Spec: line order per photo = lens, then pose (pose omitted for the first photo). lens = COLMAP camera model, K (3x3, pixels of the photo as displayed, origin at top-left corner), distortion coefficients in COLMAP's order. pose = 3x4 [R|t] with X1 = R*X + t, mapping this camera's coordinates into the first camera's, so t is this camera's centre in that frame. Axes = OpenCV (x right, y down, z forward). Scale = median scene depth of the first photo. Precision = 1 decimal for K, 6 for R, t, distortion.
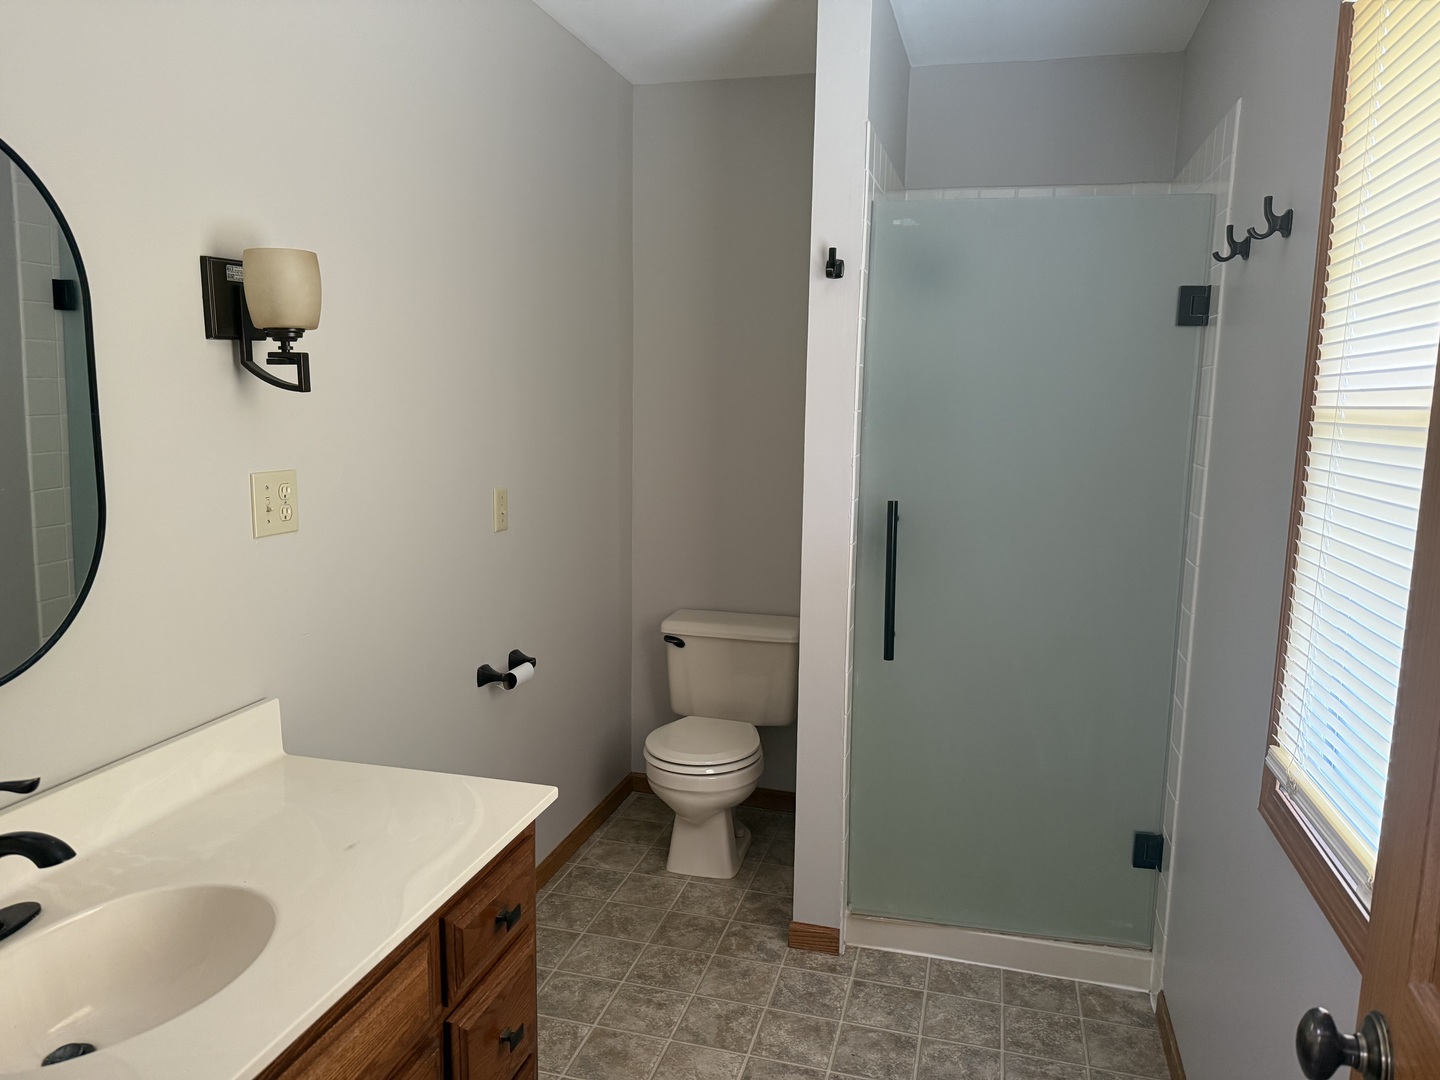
lens RADIAL K [[1021.3, 0, 714.6], [0, 1021.3, 545.5], [0, 0, 1]] dist [0.064762, -0.077116]
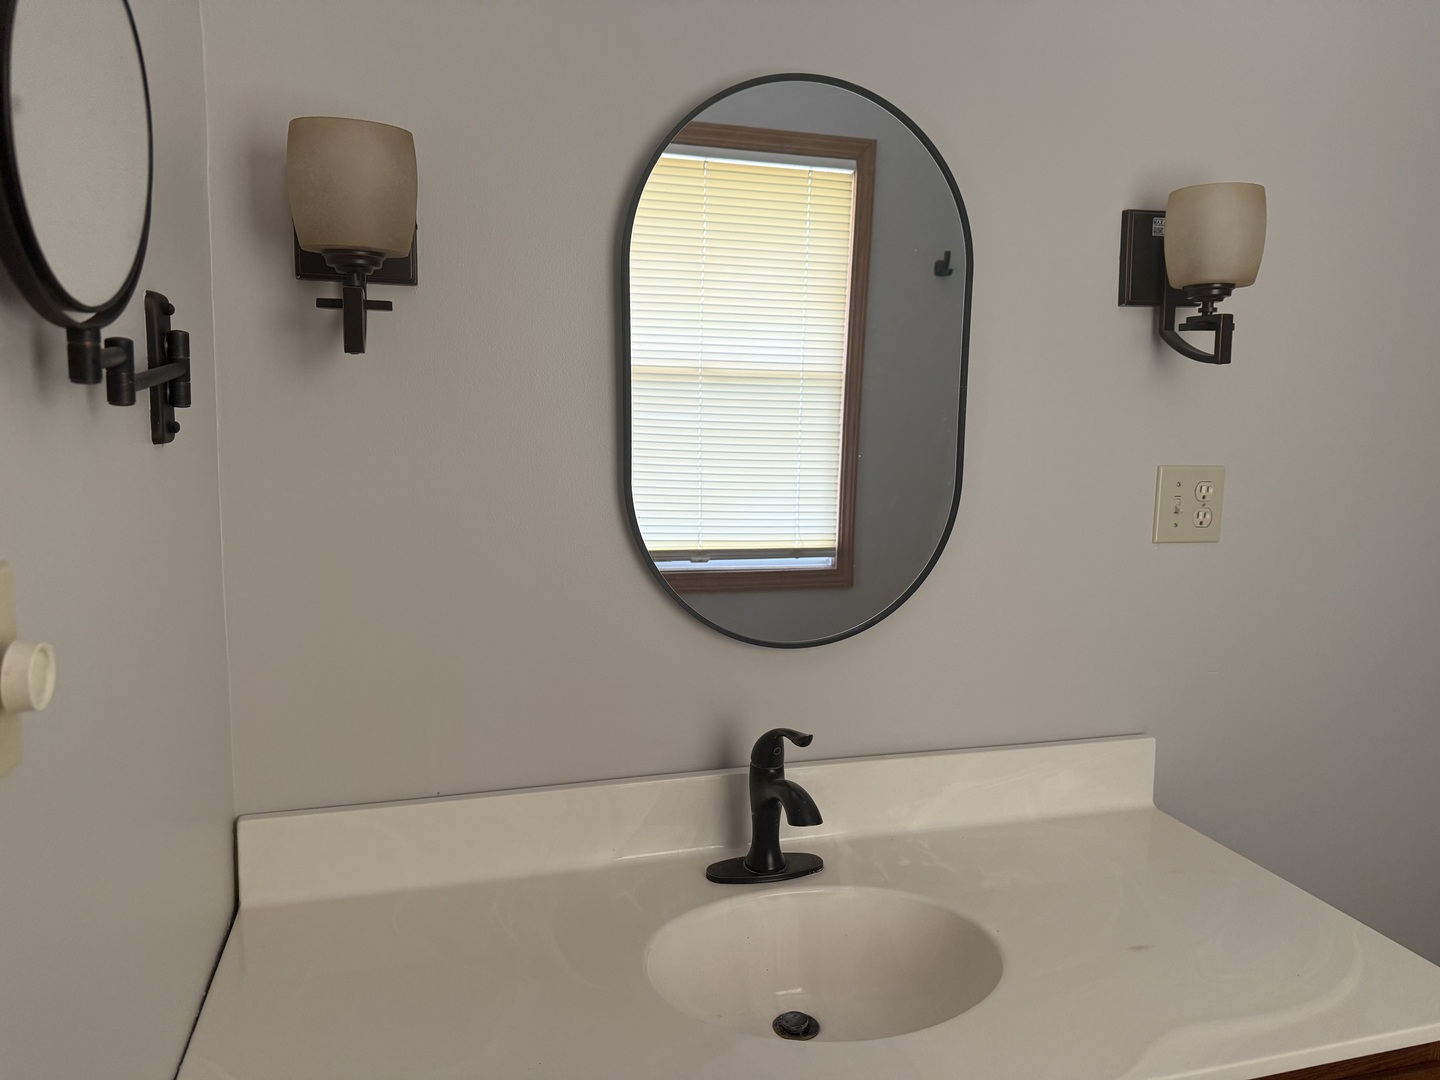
lens RADIAL K [[1021.3, 0, 723.3], [0, 1021.3, 529.1], [0, 0, 1]] dist [0.064762, -0.077116]
pose [[0.528289, 0.098473, -0.843335, 0.082597], [-0.139035, 0.989878, 0.028489, 0.007652], [0.837603, 0.102202, 0.536633, 0.266479]]
